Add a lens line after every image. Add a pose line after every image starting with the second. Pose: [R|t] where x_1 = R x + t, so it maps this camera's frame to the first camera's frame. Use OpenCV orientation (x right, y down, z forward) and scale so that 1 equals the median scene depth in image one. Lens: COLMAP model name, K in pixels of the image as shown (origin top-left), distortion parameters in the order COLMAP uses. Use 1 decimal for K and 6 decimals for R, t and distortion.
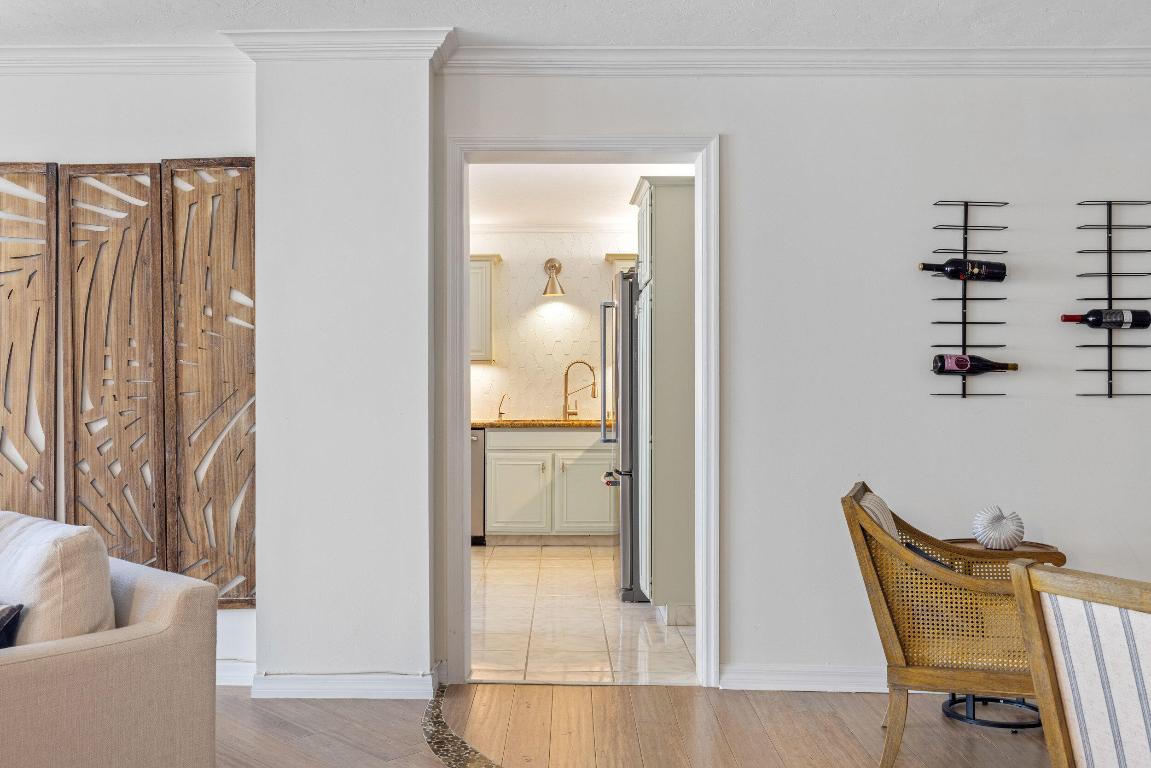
lens RADIAL K [[1105.6, 0, 575.5], [0, 1105.6, 384.0], [0, 0, 1]] dist [-0.004480, -0.000848]
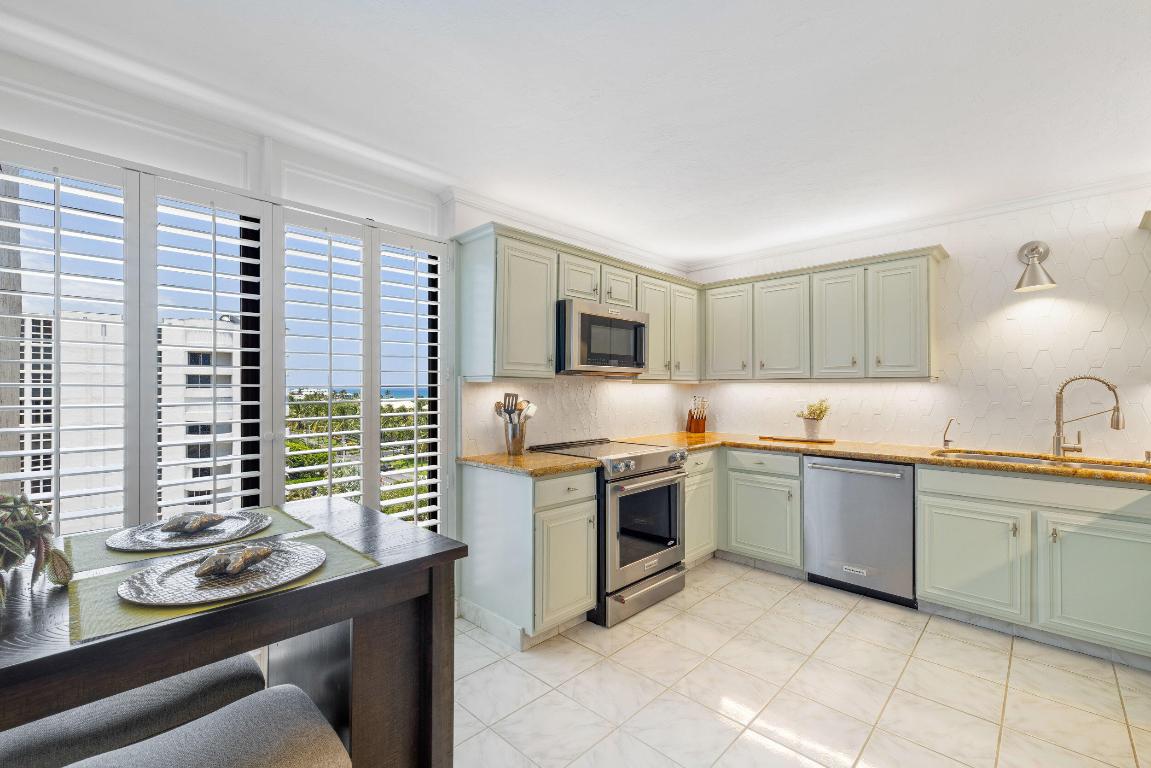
lens RADIAL K [[493.6, 0, 565.7], [0, 493.6, 381.3], [0, 0, 1]] dist [0.000681, 0.000107]
pose [[0.703900, -0.006340, -0.710271, -0.006022], [-0.002107, 0.999937, -0.011014, -0.013160], [0.710296, 0.009250, 0.703842, 0.534266]]
